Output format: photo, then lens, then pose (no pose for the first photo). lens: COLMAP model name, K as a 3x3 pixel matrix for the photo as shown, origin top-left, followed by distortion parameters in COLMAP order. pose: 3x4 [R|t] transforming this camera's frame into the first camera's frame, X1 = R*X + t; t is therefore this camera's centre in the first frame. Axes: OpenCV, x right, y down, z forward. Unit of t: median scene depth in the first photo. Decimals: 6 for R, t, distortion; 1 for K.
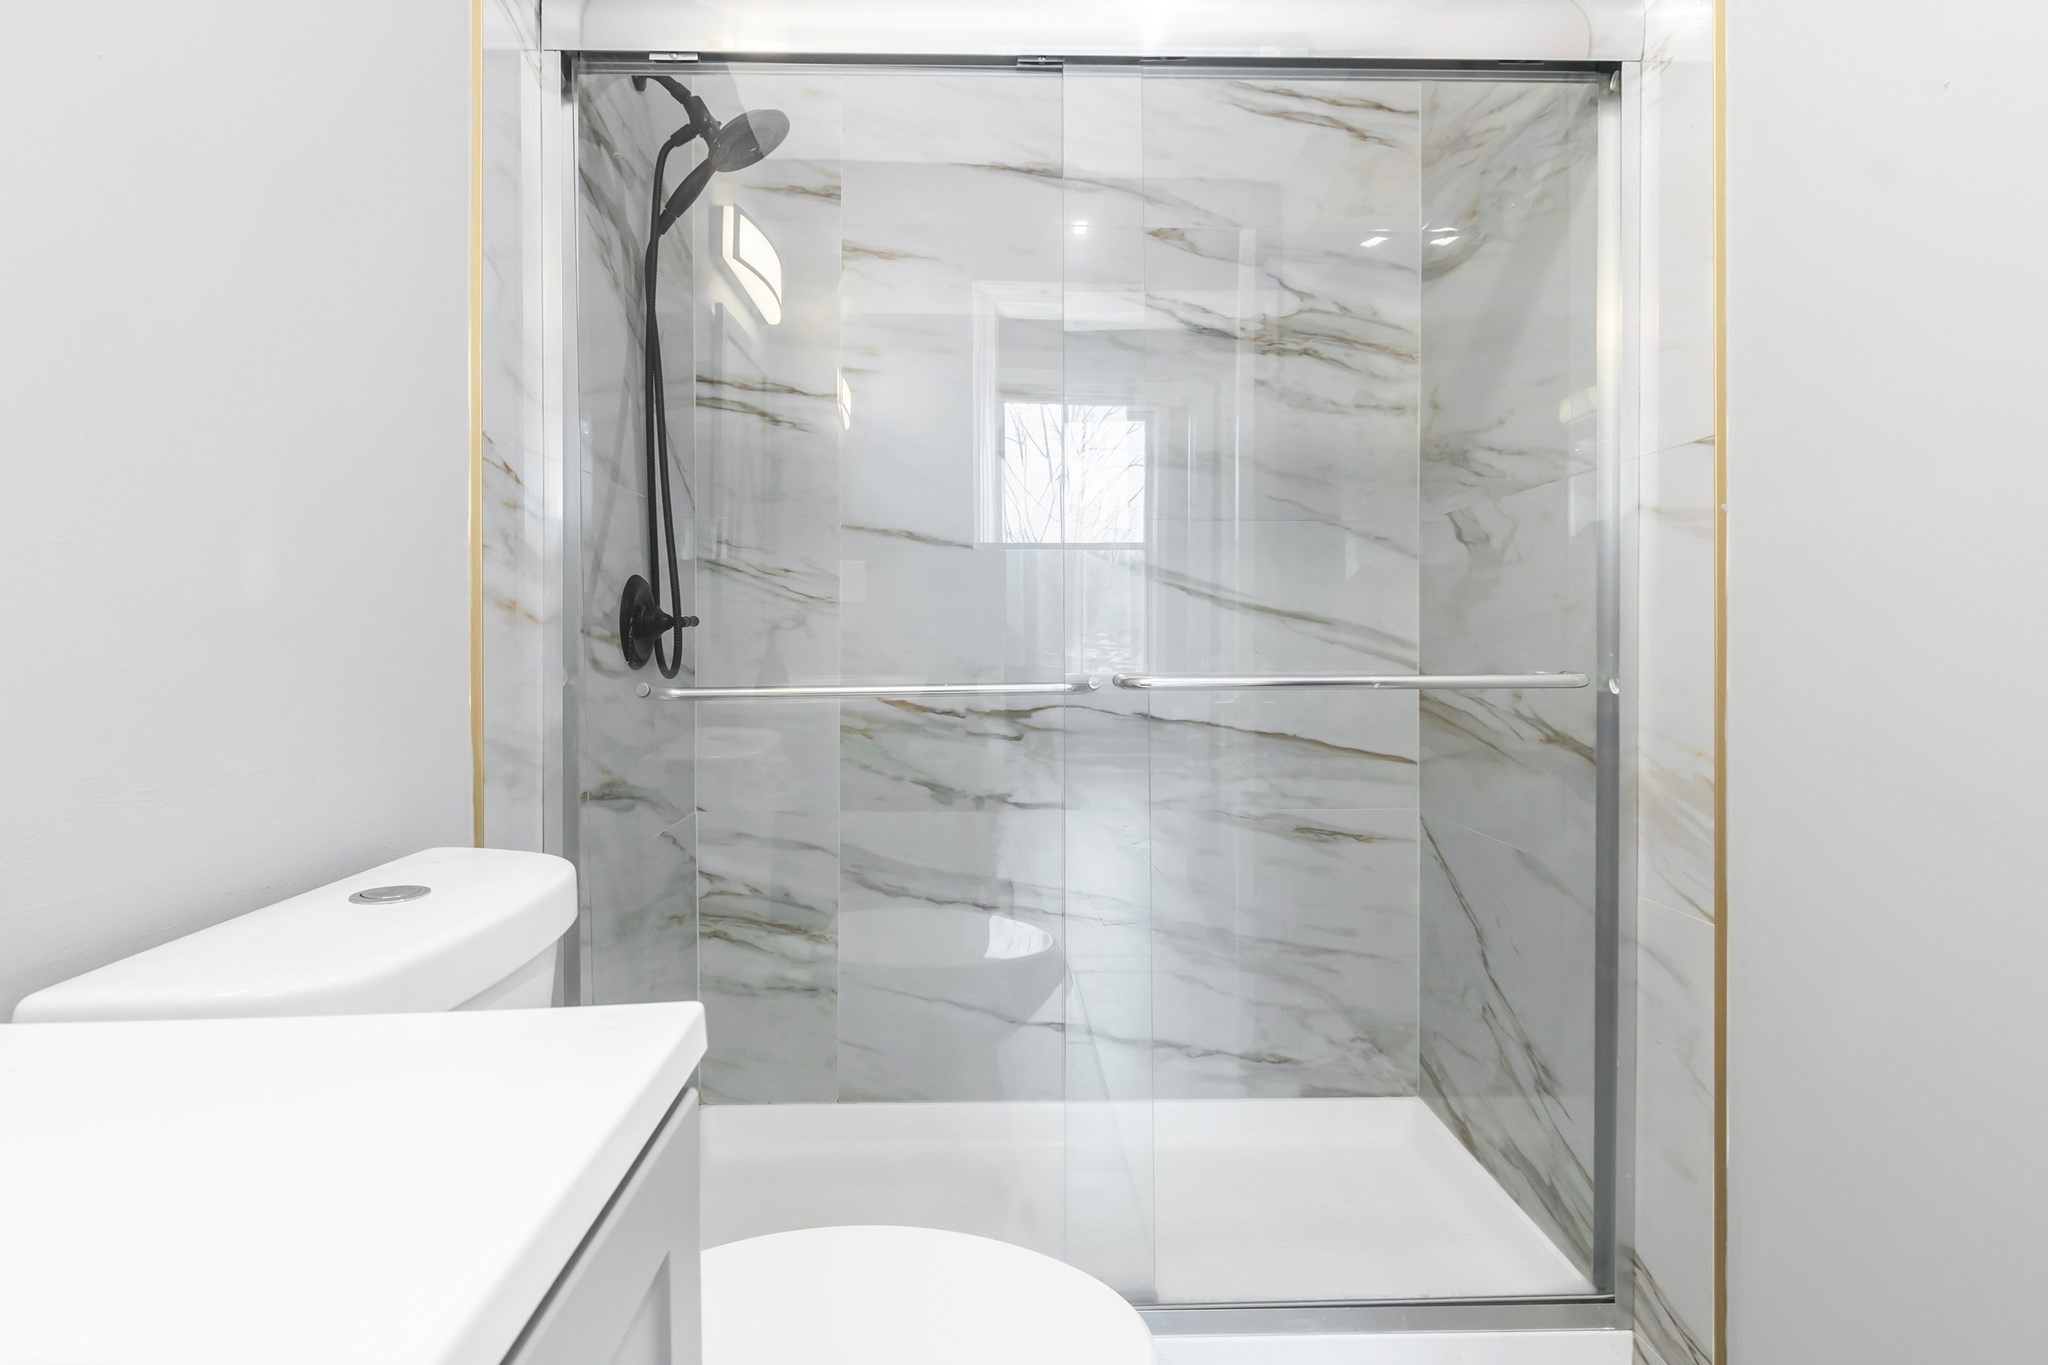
lens RADIAL K [[1044.5, 0, 1020.3], [0, 1044.5, 640.6], [0, 0, 1]] dist [-0.000961, -0.000722]
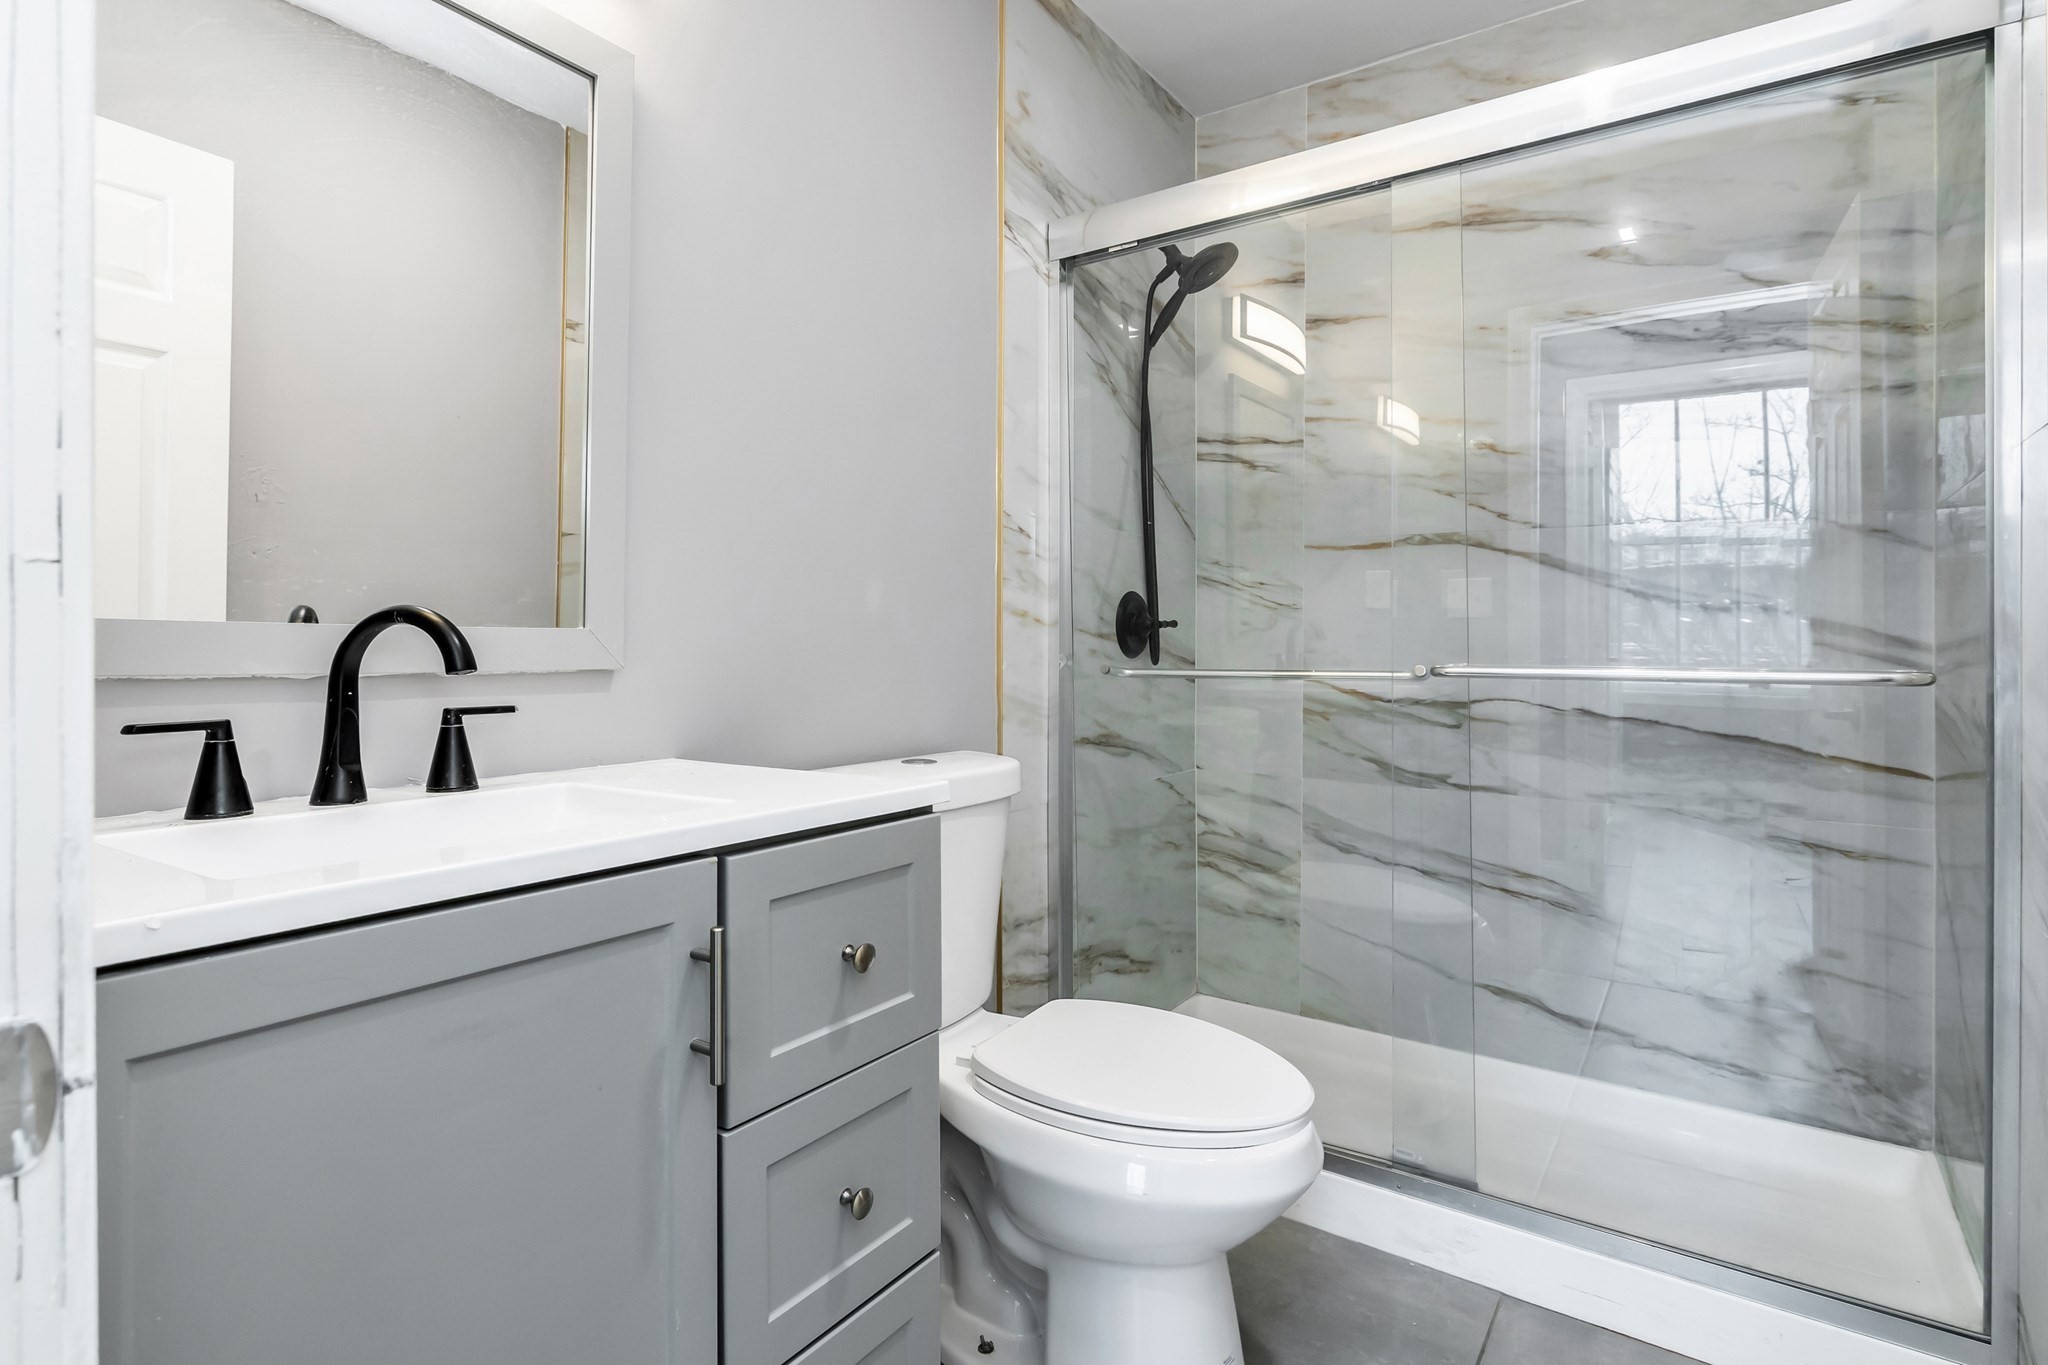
lens RADIAL K [[1044.5, 0, 1020.3], [0, 1044.5, 640.6], [0, 0, 1]] dist [-0.000961, -0.000722]
pose [[0.806516, 0.004761, -0.591193, 0.287755], [-0.007795, 0.999966, -0.002581, 0.007362], [0.591161, 0.006690, 0.806526, -0.192022]]
